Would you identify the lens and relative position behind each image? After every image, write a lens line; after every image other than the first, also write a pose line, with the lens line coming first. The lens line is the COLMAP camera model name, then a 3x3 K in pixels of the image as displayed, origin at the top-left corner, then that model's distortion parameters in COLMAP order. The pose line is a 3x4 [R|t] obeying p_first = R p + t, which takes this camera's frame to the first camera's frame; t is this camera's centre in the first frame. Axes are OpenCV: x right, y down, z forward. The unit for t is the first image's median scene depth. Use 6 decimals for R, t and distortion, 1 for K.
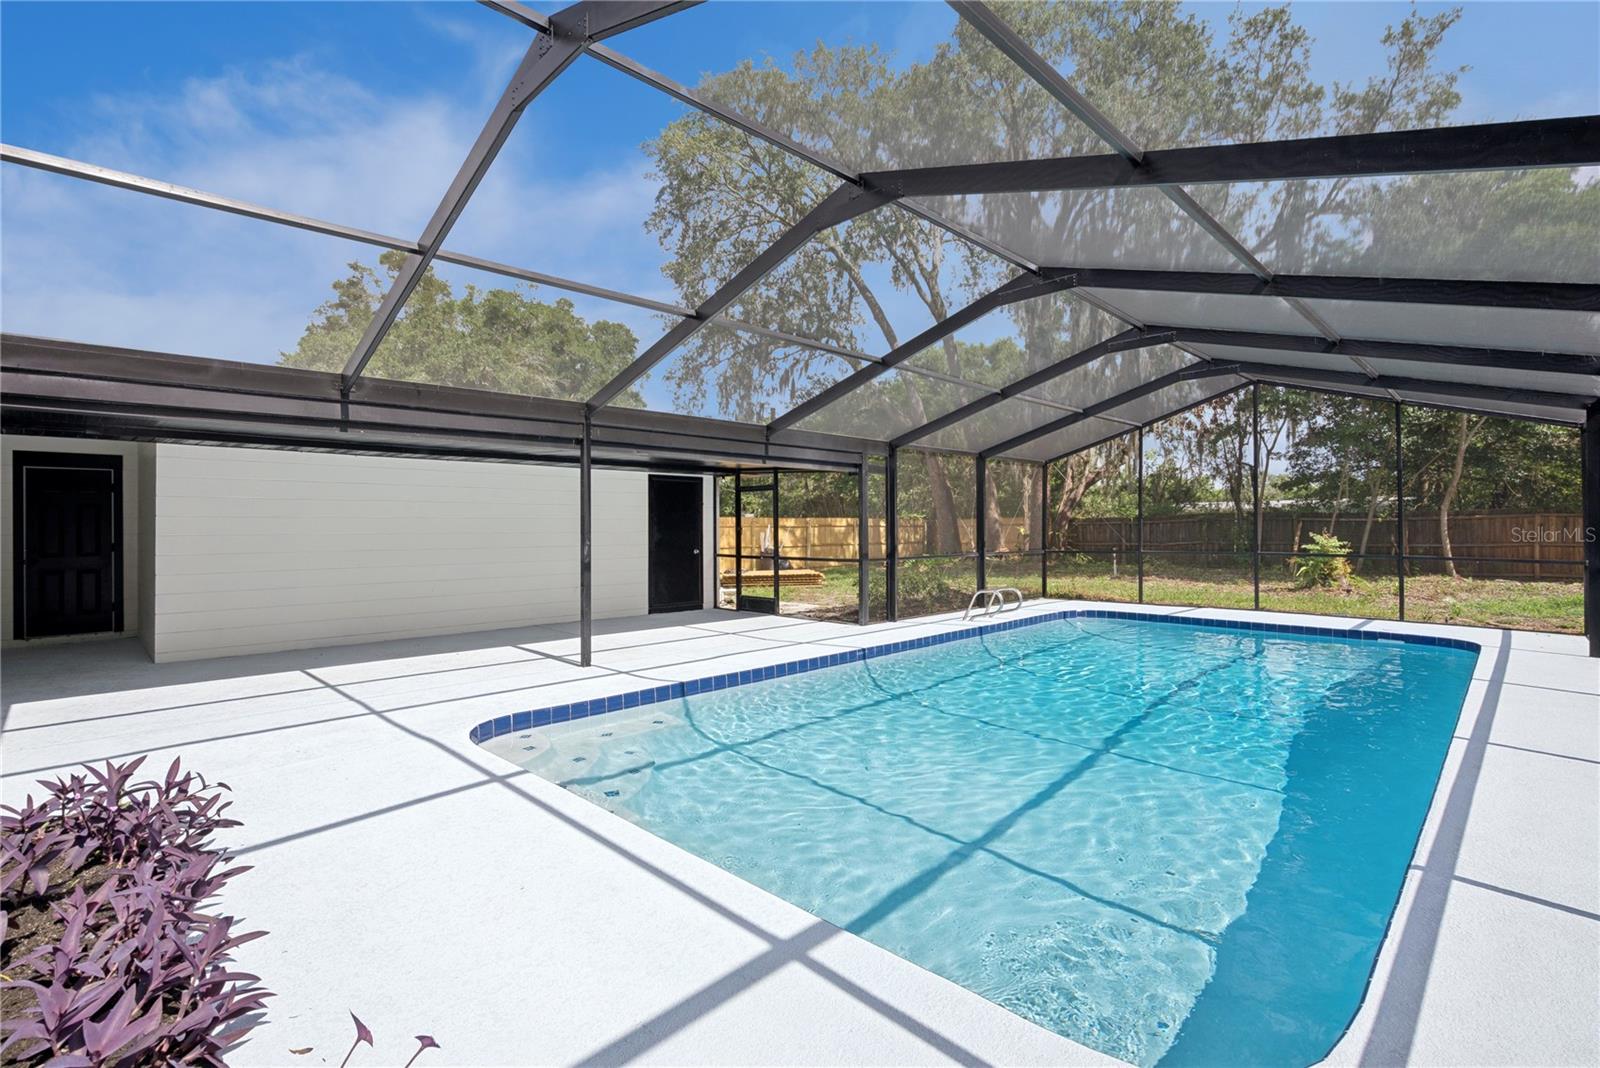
lens RADIAL K [[733.6, 0, 786.0], [0, 733.6, 518.7], [0, 0, 1]] dist [-0.006879, 0.003105]
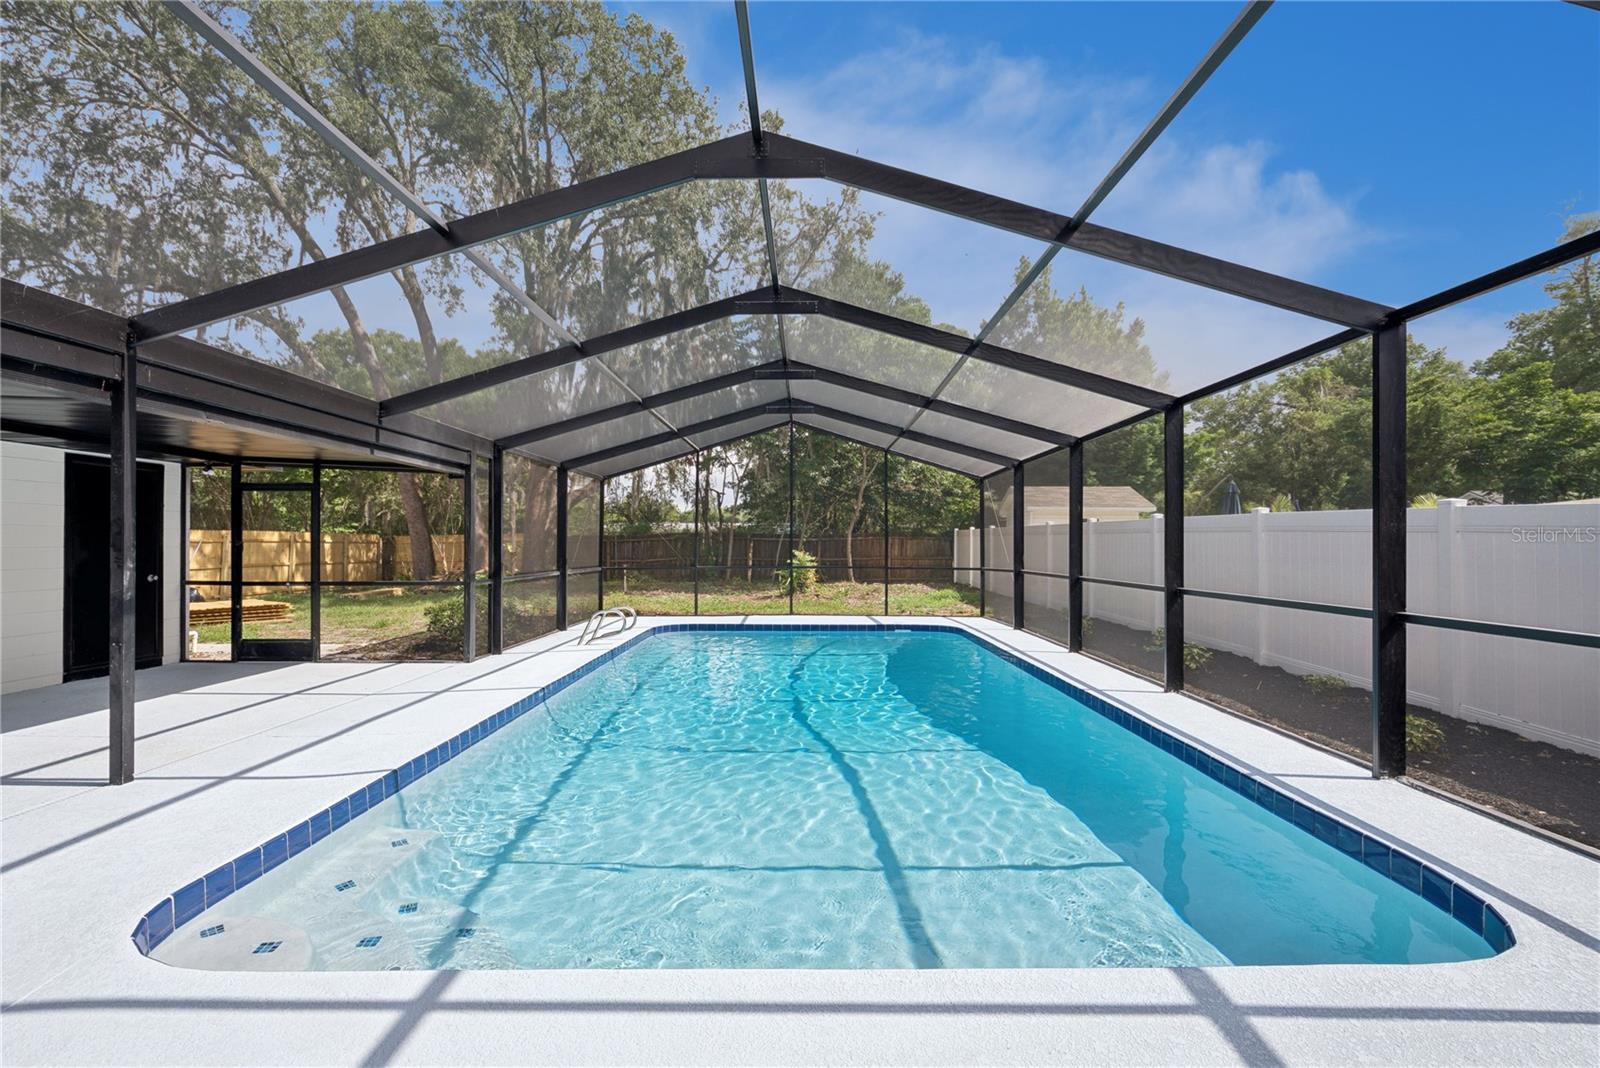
lens RADIAL K [[733.6, 0, 798.7], [0, 733.6, 543.5], [0, 0, 1]] dist [-0.006879, 0.003105]
pose [[0.705020, 0.005830, 0.709164, -0.181872], [-0.012694, 0.999910, 0.004400, 0.004003], [-0.709074, -0.012104, 0.705030, 0.135863]]
